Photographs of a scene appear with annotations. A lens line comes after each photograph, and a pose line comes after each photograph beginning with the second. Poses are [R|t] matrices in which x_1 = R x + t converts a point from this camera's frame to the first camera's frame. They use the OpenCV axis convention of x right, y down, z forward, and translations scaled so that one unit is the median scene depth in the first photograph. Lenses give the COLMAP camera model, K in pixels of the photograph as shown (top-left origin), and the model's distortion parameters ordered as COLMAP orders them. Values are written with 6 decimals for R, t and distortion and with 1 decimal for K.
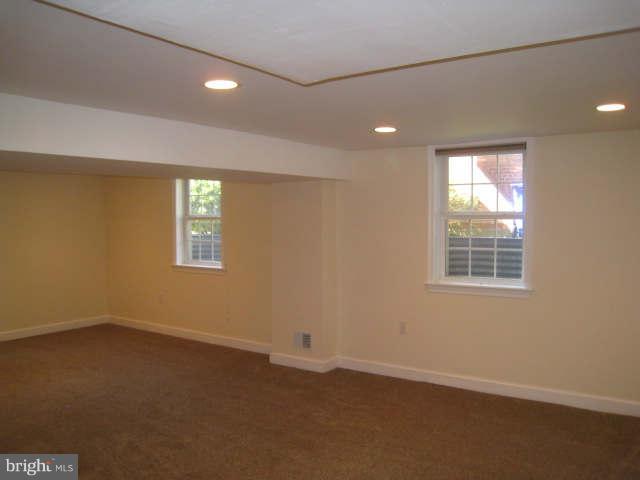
lens RADIAL K [[532.7, 0, 320.0], [0, 532.7, 240.0], [0, 0, 1]] dist [-0.092218, -0.003190]
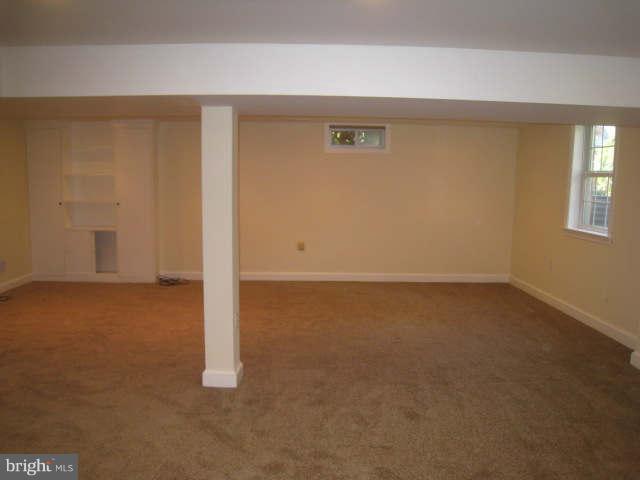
lens RADIAL K [[532.7, 0, 320.0], [0, 532.7, 240.0], [0, 0, 1]] dist [-0.092218, -0.003190]
pose [[0.600983, 0.110100, -0.791642, 0.163113], [-0.052853, 0.993773, 0.098088, 0.003869], [0.797512, -0.017109, 0.603060, 0.162201]]
